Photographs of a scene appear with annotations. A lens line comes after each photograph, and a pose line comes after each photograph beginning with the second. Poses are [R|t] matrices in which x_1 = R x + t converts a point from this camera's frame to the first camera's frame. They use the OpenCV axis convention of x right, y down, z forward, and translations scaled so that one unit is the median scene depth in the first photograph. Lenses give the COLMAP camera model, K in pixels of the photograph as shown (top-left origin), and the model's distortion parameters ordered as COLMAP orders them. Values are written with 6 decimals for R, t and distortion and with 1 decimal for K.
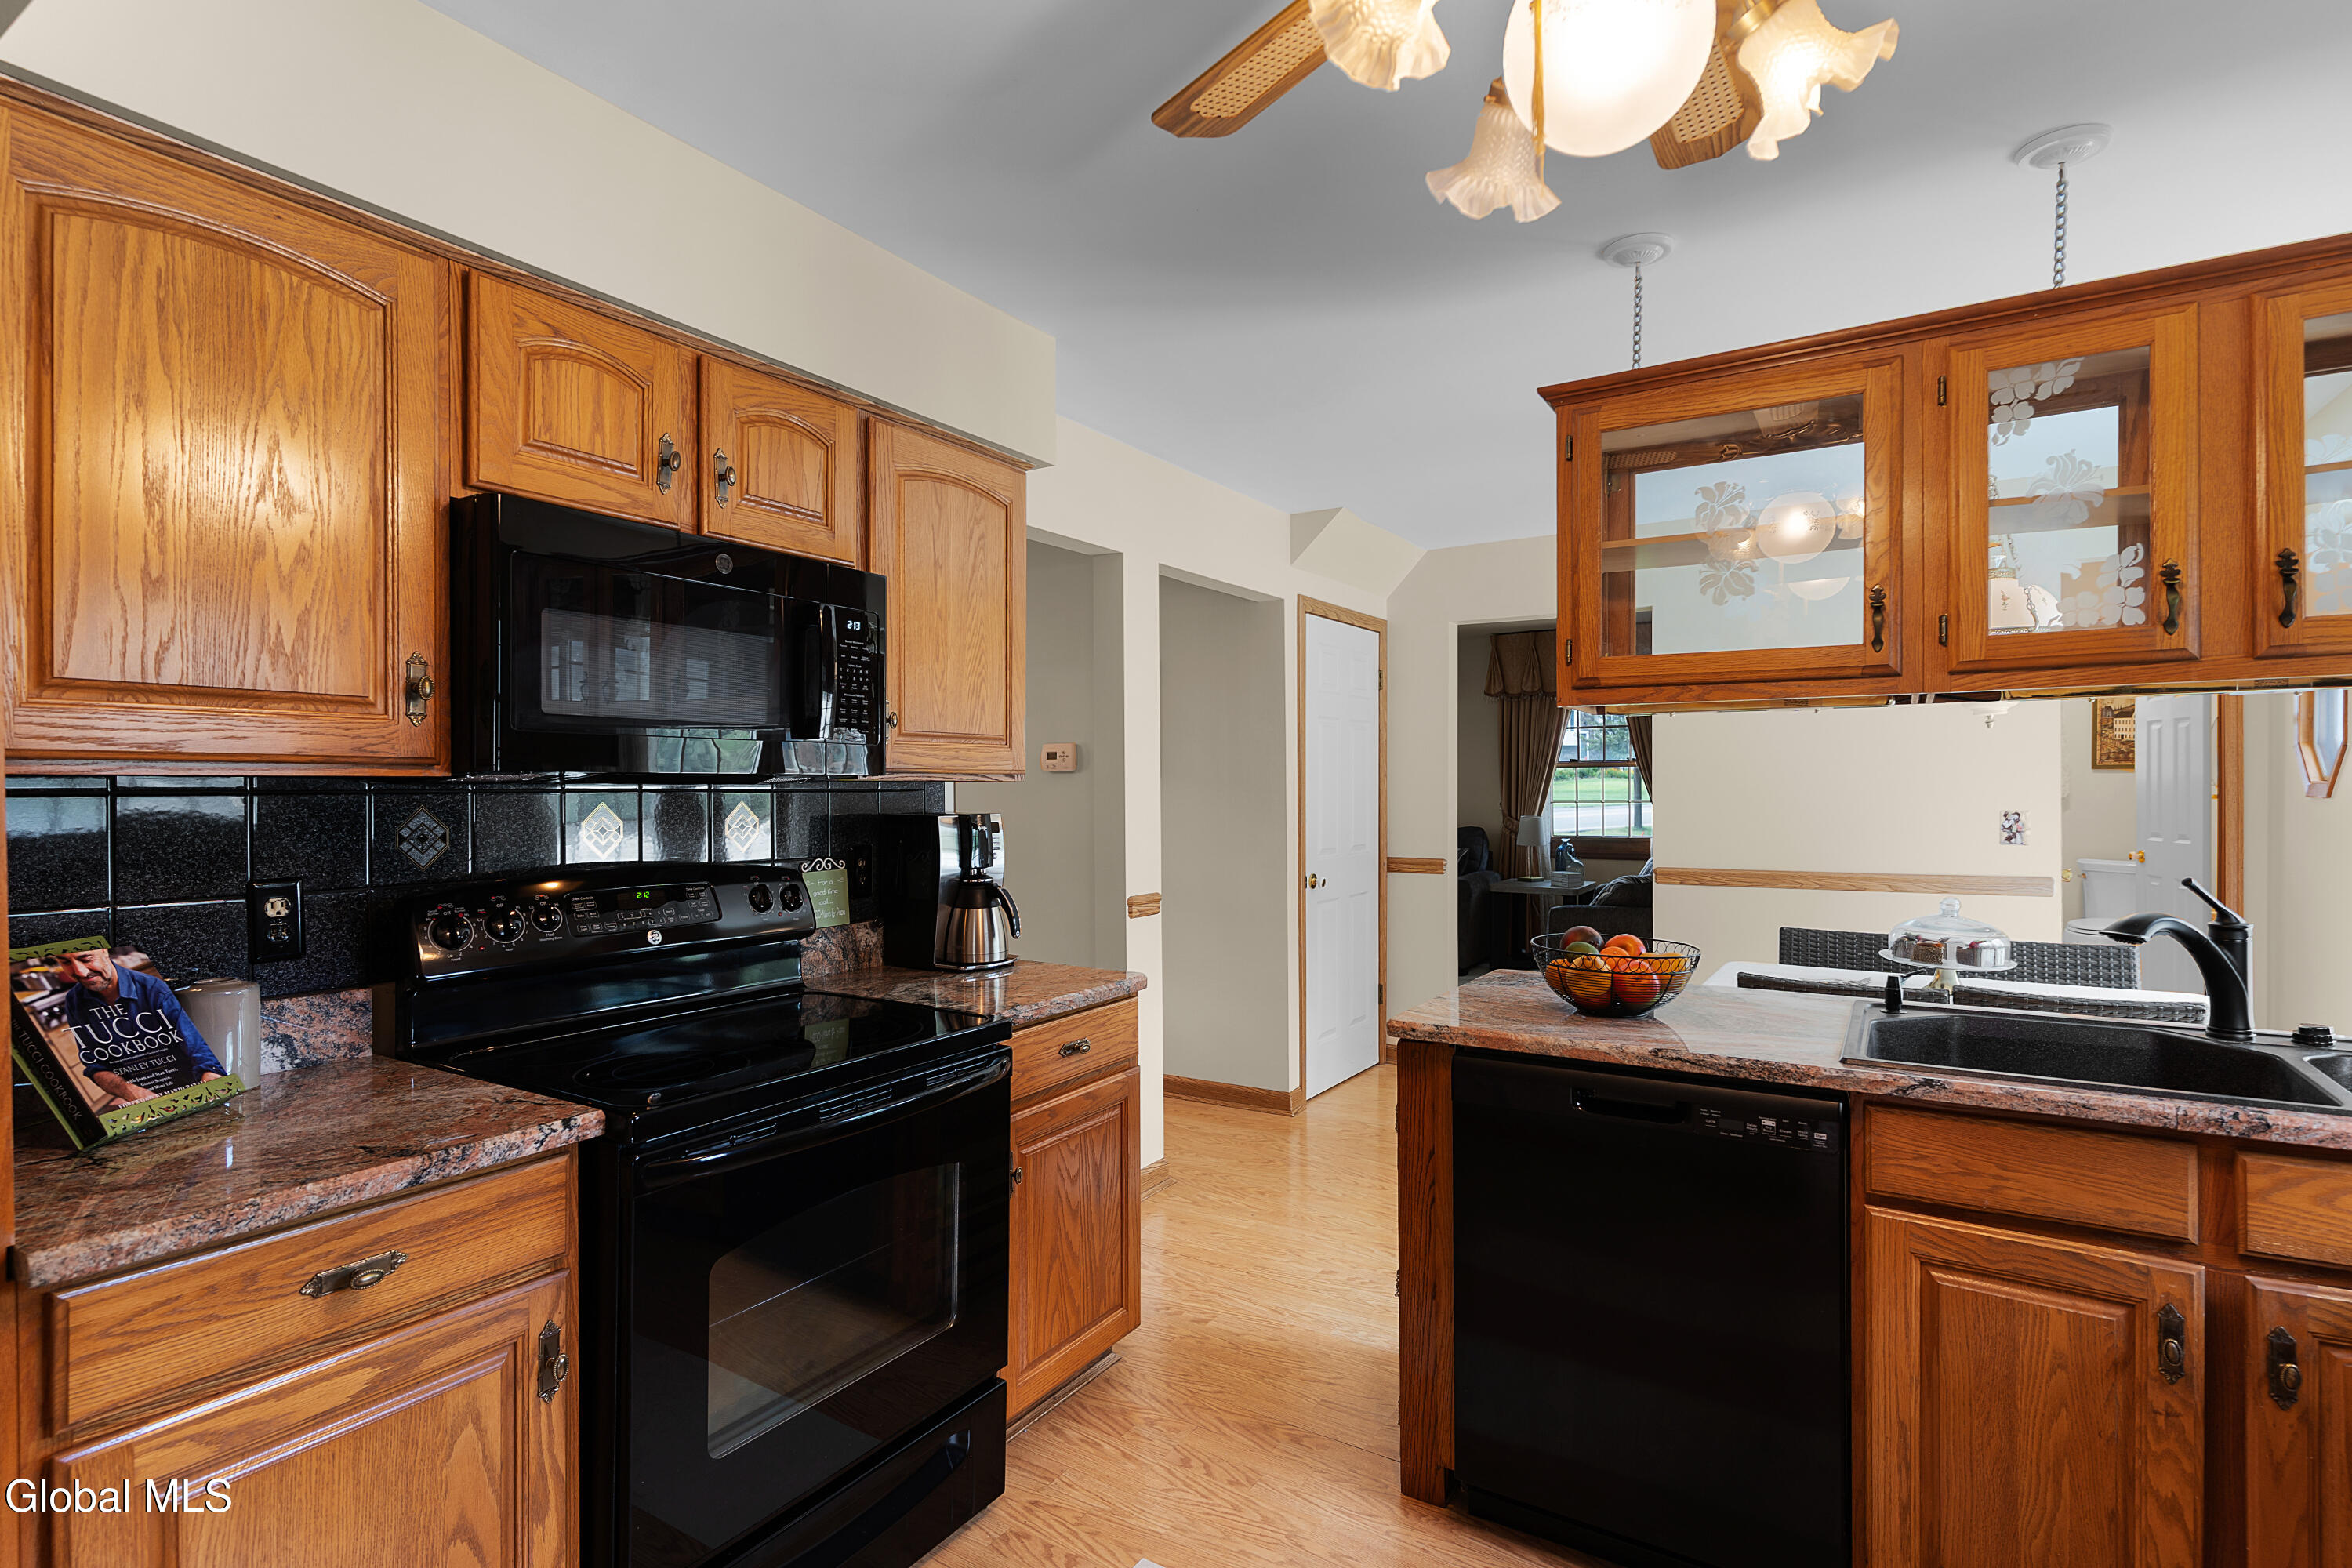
lens RADIAL K [[1133.7, 0, 1176.0], [0, 1133.7, 784.0], [0, 0, 1]] dist [0.002862, -0.001214]
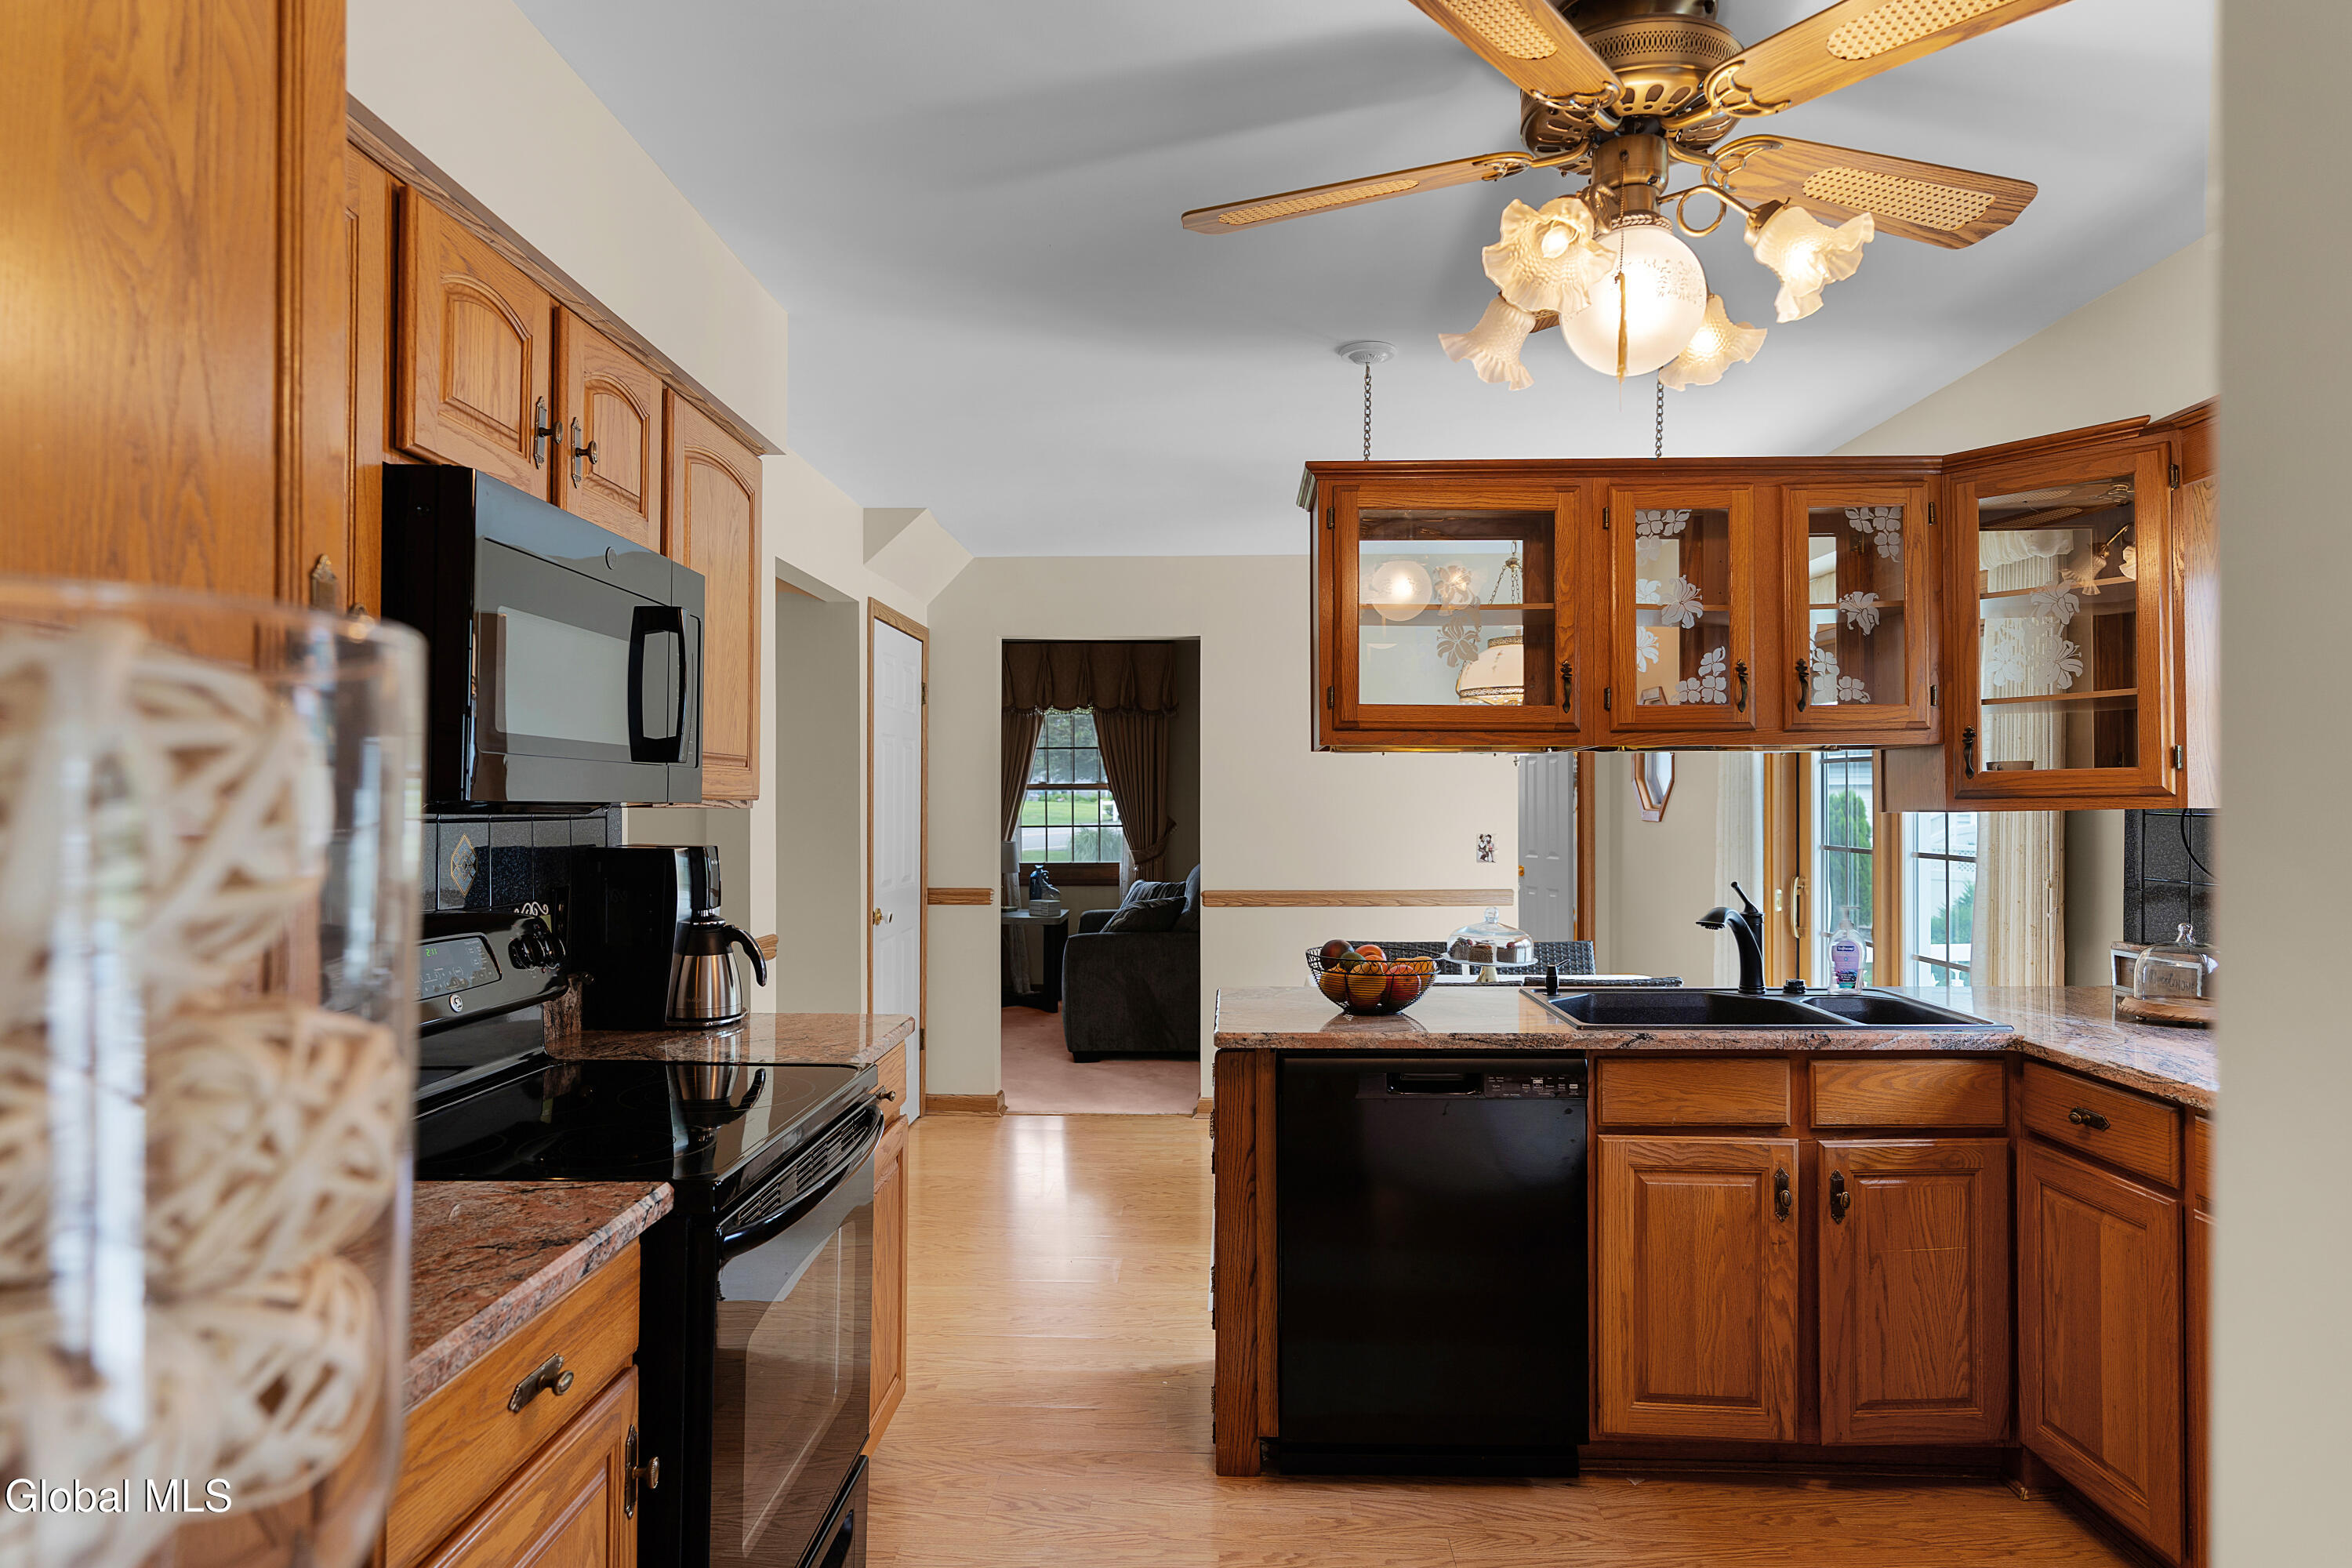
lens RADIAL K [[1342.3, 0, 1176.0], [0, 1342.3, 784.0], [0, 0, 1]] dist [0.001224, 0.001020]
pose [[0.862838, 0.012409, 0.505327, -0.597271], [-0.005021, 0.999860, -0.015979, -0.009922], [-0.505455, 0.011250, 0.862780, -0.102225]]
